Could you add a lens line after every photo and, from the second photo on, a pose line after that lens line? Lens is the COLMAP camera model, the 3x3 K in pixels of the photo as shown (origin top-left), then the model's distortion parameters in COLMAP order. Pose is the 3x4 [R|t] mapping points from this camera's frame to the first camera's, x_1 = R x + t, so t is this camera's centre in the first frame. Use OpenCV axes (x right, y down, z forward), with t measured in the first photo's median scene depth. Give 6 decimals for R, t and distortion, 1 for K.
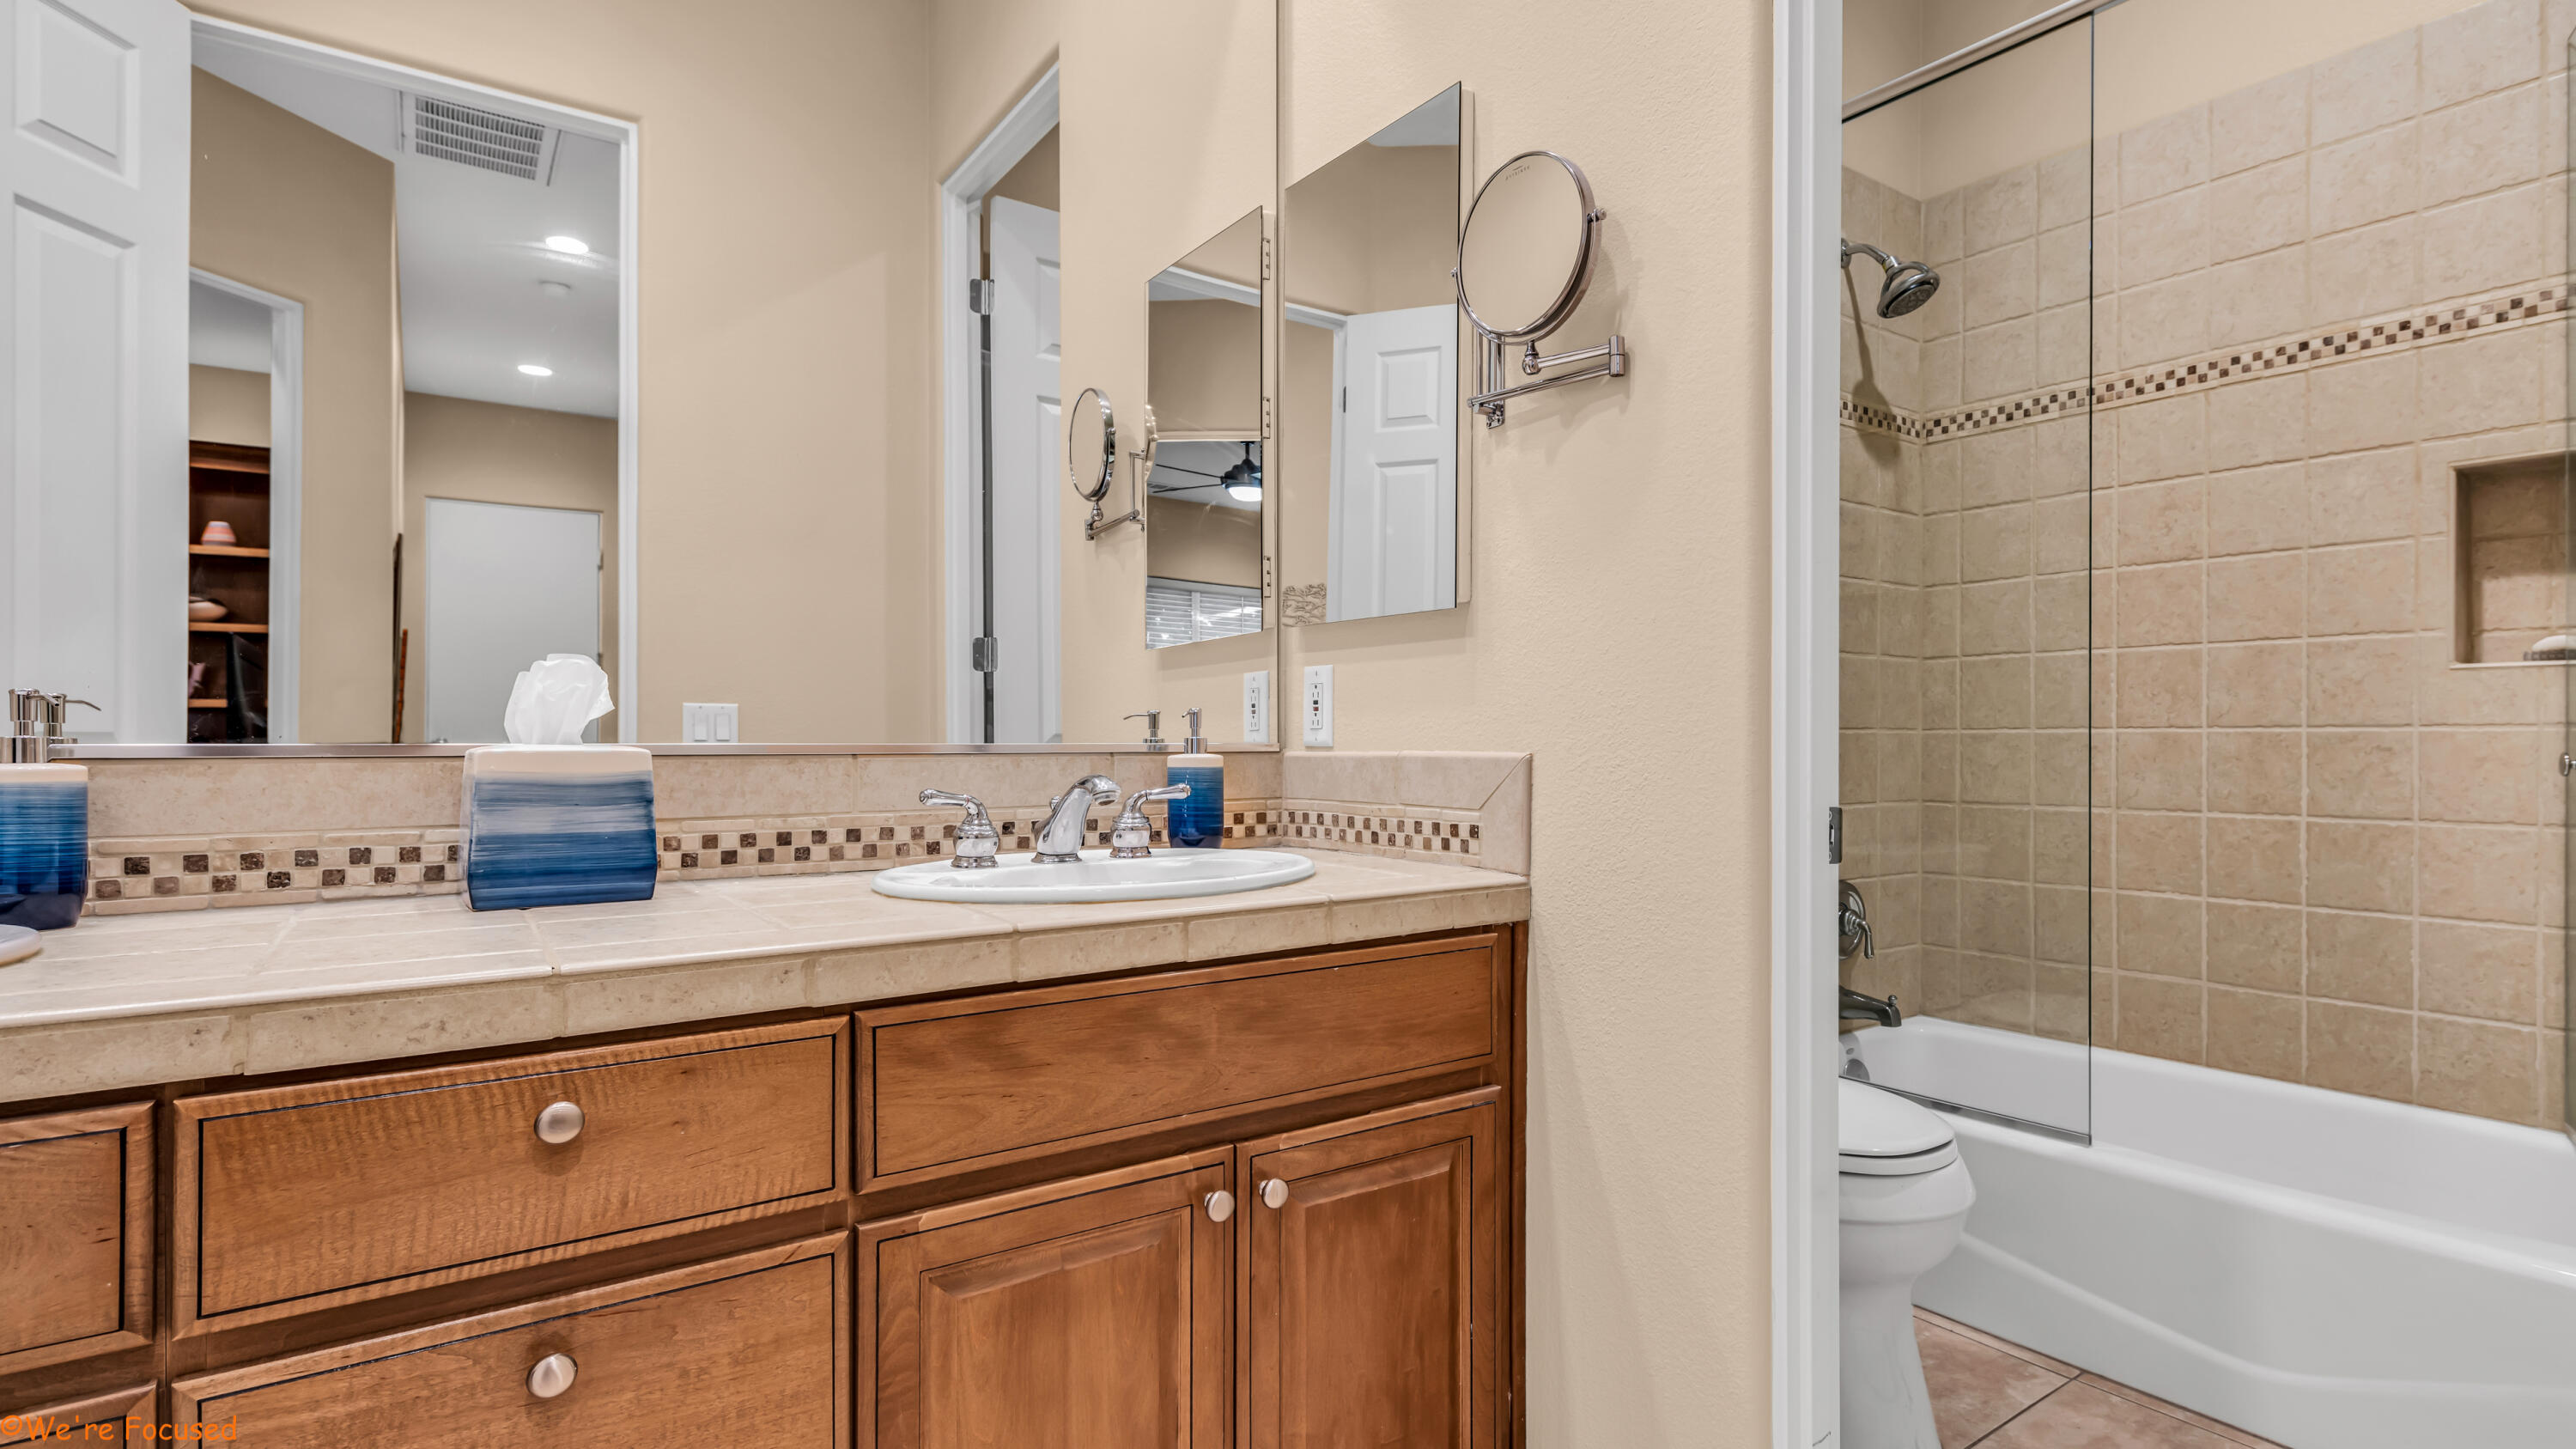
lens RADIAL K [[1245.7, 0, 1415.2], [0, 1245.7, 743.9], [0, 0, 1]] dist [0.013666, -0.007063]
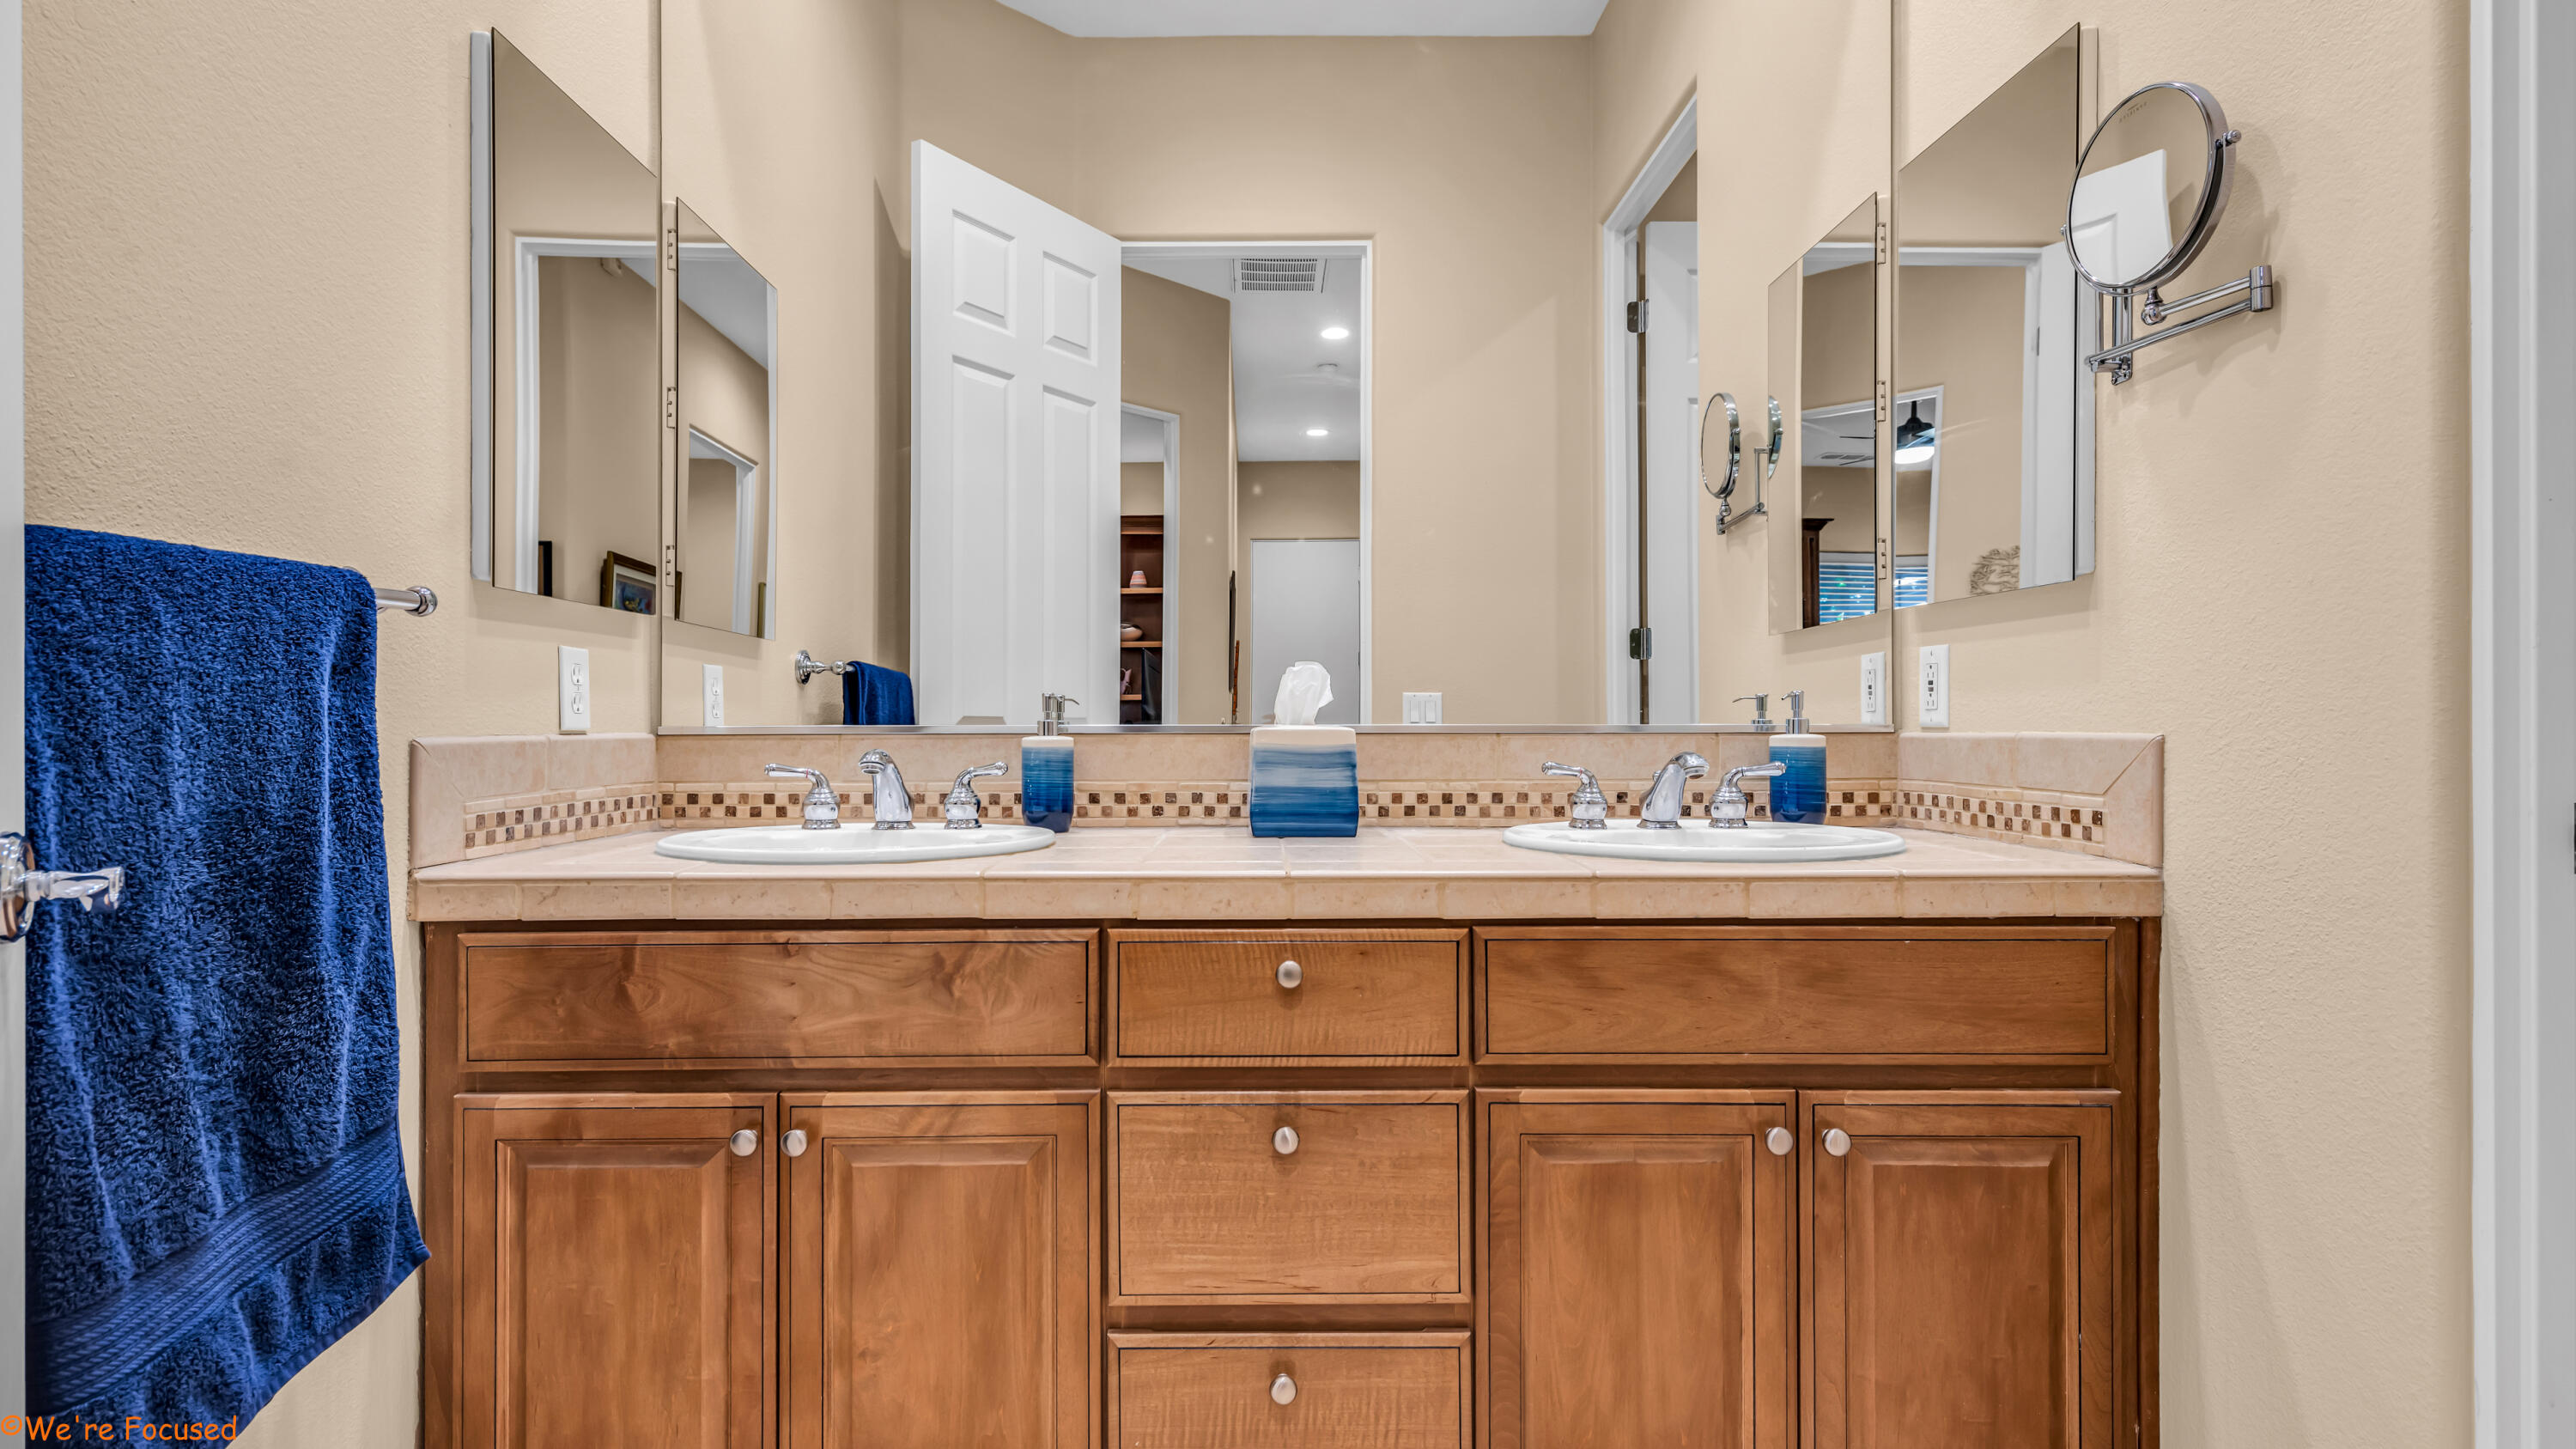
lens RADIAL K [[1256.4, 0, 1271.9], [0, 1256.4, 730.7], [0, 0, 1]] dist [0.008572, -0.000705]
pose [[0.790995, 0.002298, -0.611818, 0.143589], [0.000212, 0.999992, 0.004030, 0.000867], [0.611822, -0.003317, 0.790988, -0.134135]]
